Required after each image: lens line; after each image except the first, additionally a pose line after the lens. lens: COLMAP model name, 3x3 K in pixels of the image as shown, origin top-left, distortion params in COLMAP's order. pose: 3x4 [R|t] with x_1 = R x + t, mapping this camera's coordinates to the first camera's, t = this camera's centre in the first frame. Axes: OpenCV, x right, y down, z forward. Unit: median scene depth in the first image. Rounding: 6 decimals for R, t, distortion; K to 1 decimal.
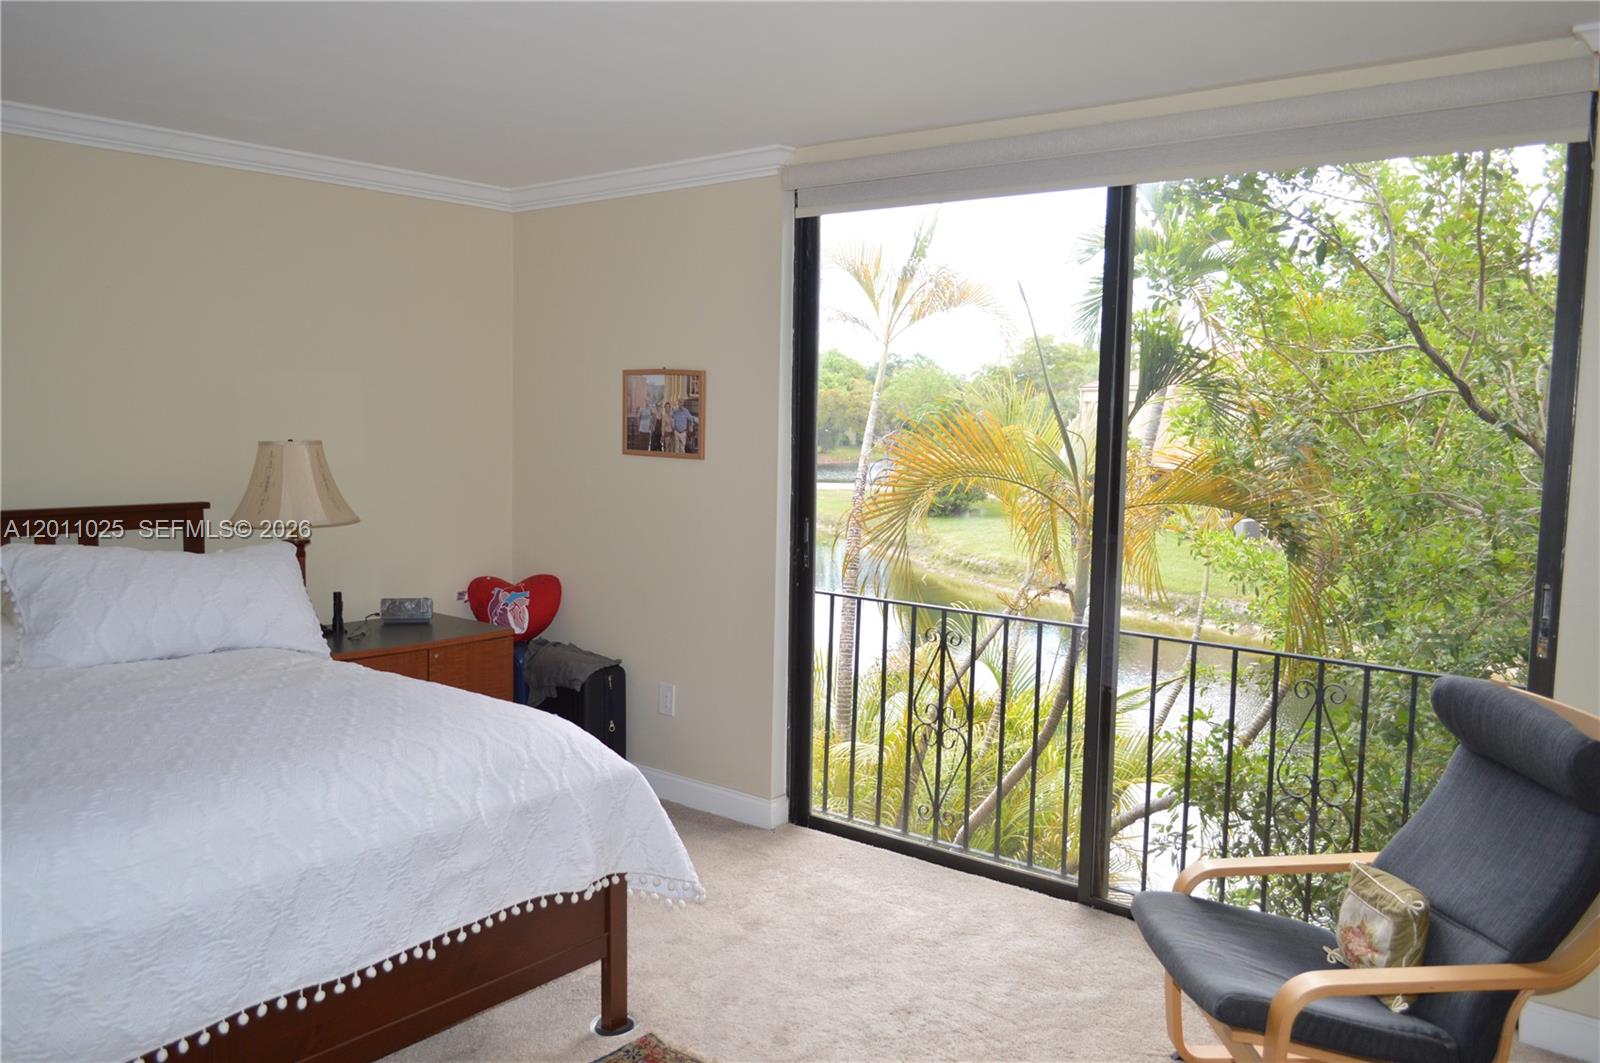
lens RADIAL K [[1266.3, 0, 795.2], [0, 1266.3, 527.6], [0, 0, 1]] dist [-0.014673, -0.000794]
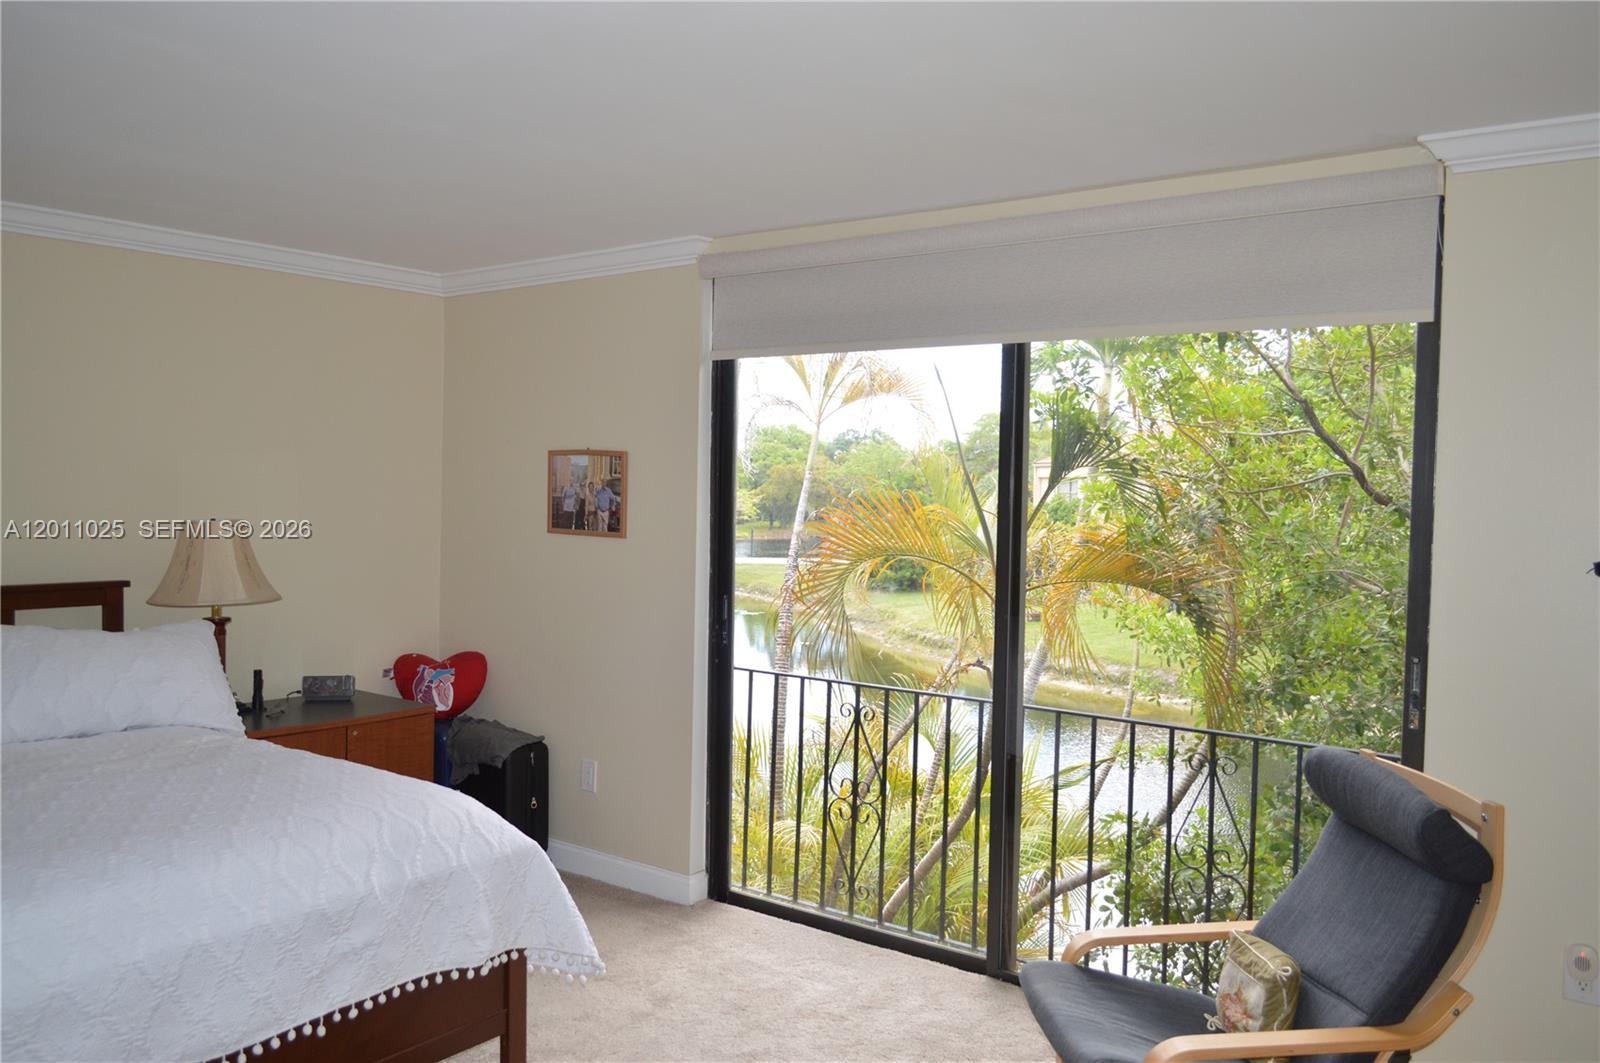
lens RADIAL K [[1265.5, 0, 796.2], [0, 1265.5, 524.2], [0, 0, 1]] dist [-0.016689, 0.005132]
pose [[0.999477, -0.000278, 0.032337, 0.041007], [0.002276, 0.998088, -0.061764, -0.002070], [-0.032258, 0.061806, 0.997567, -0.028122]]
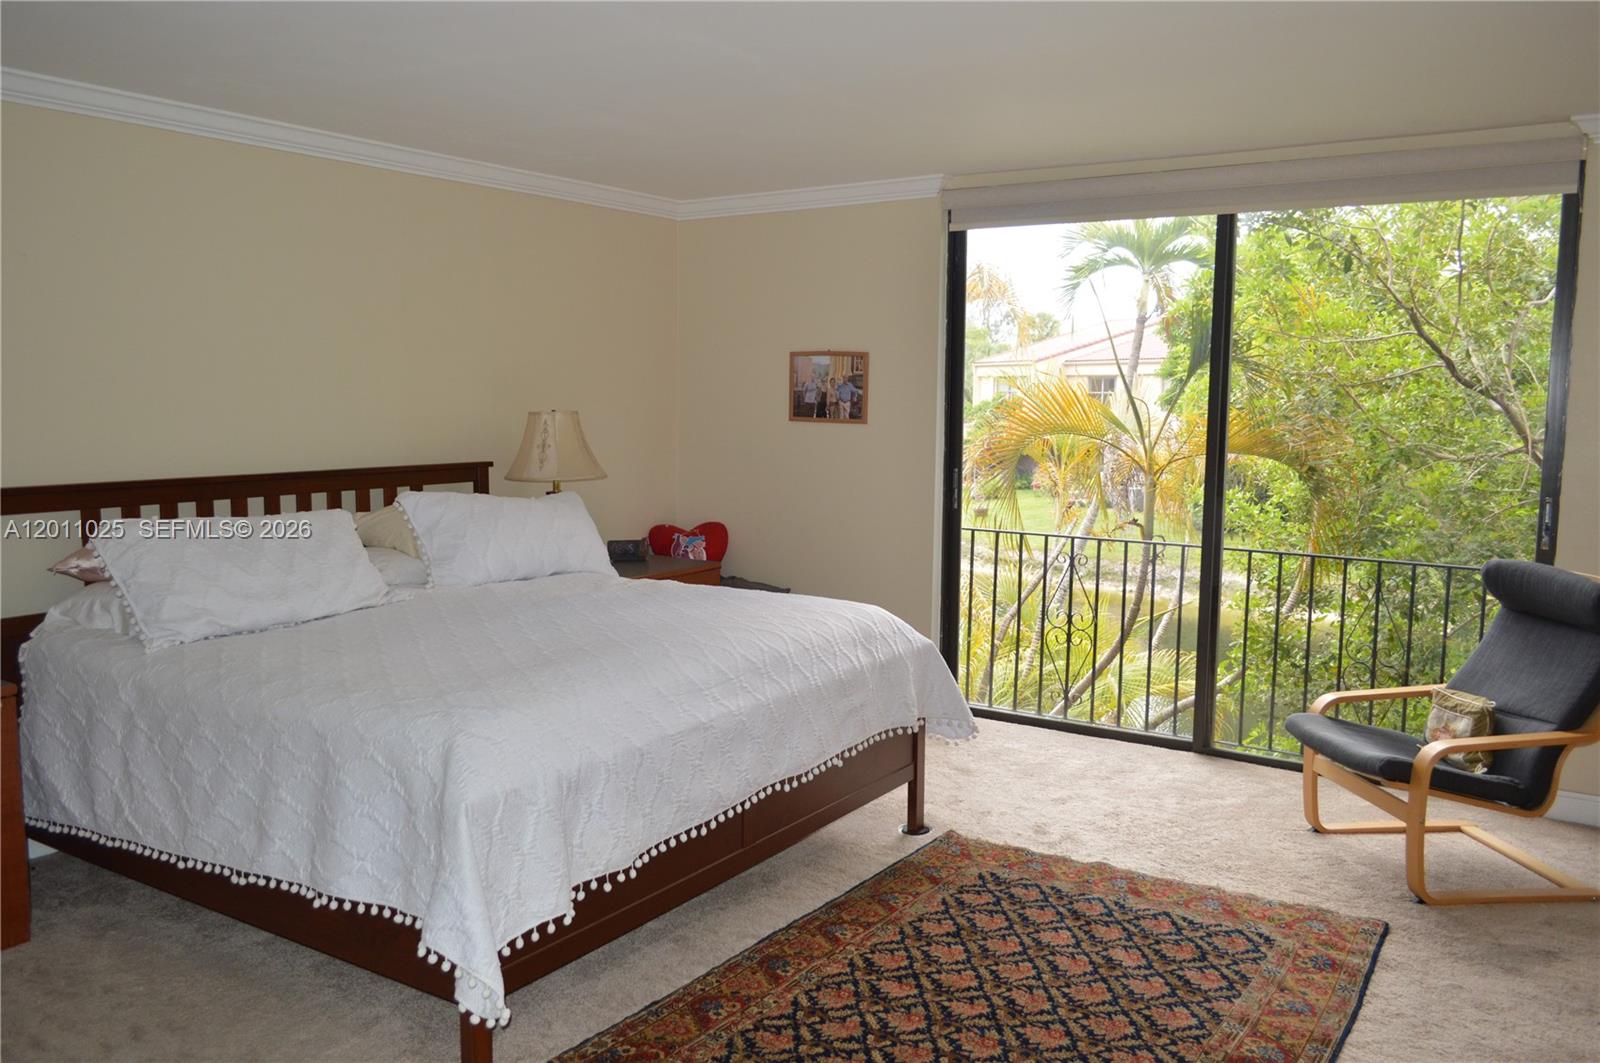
lens RADIAL K [[1265.5, 0, 796.2], [0, 1265.5, 524.2], [0, 0, 1]] dist [-0.016689, 0.005132]
pose [[0.995470, -0.018288, 0.093305, -0.329365], [0.016910, 0.999736, 0.015547, 0.030950], [-0.093564, -0.013899, 0.995516, -0.296851]]
